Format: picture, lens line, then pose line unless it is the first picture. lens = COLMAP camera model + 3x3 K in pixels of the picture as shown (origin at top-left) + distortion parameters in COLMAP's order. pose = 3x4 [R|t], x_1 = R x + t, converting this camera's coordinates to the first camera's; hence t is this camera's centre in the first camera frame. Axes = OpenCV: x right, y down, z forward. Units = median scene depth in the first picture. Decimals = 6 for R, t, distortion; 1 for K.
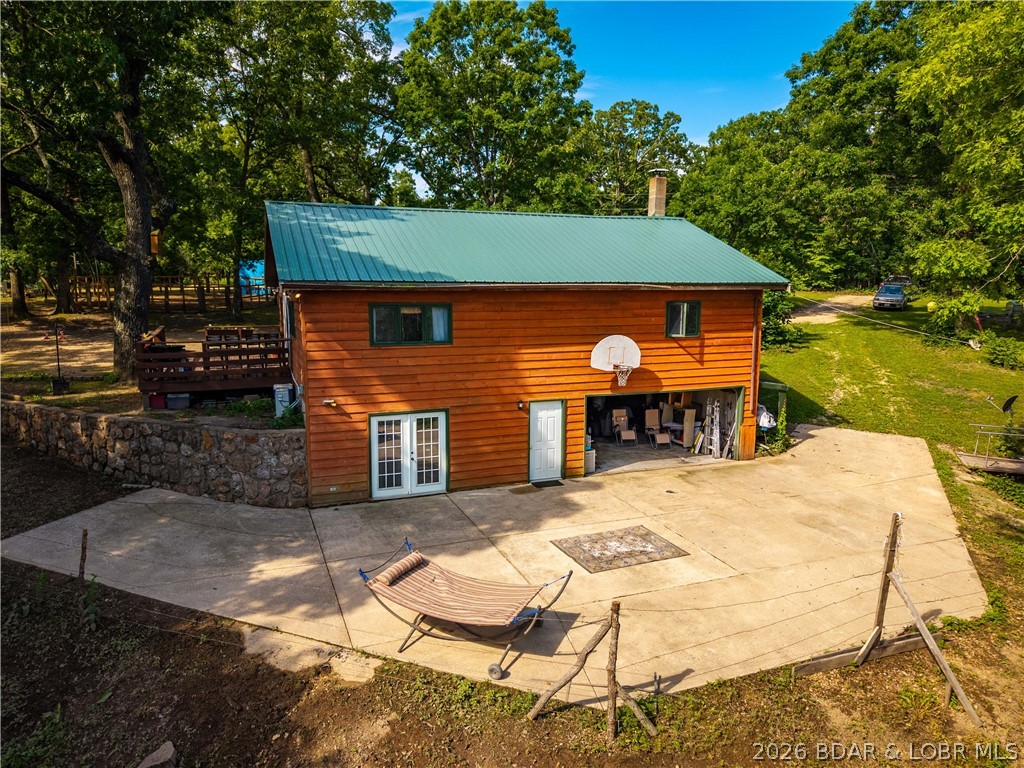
lens RADIAL K [[707.3, 0, 514.1], [0, 707.3, 387.9], [0, 0, 1]] dist [0.002118, 0.000165]
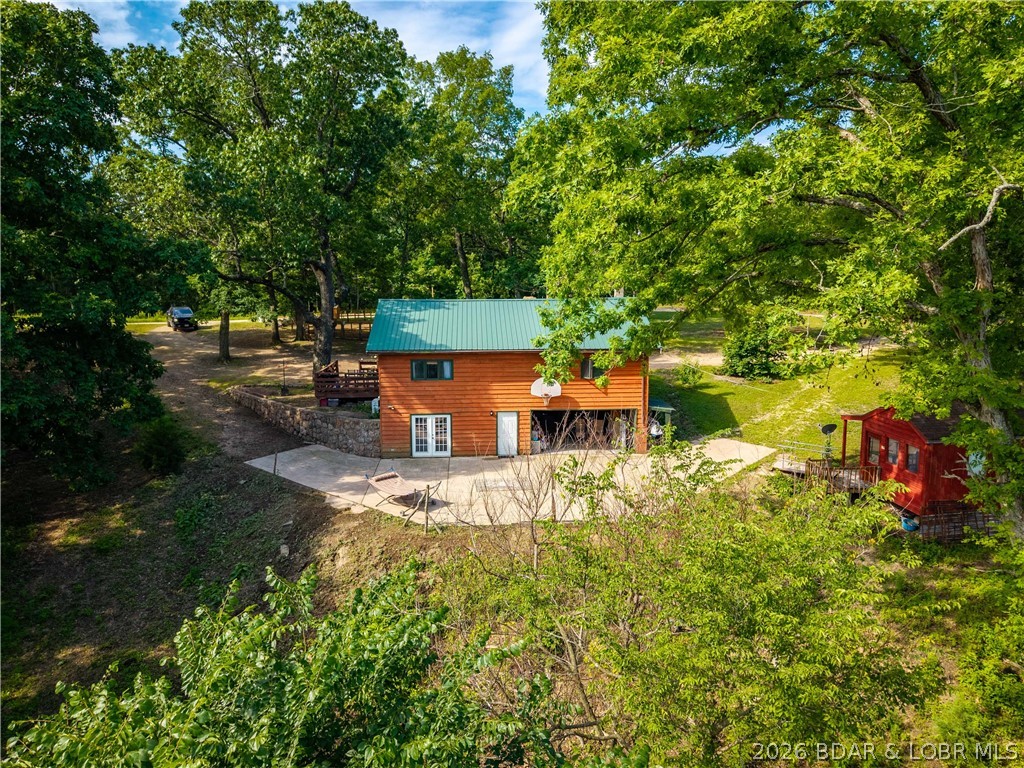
lens RADIAL K [[707.3, 0, 514.1], [0, 707.3, 387.9], [0, 0, 1]] dist [0.002118, 0.000165]
pose [[0.953512, 0.040387, -0.298637, 0.644446], [-0.040329, 0.999166, 0.006359, -0.059139], [0.298645, 0.005981, 0.954346, -0.793938]]
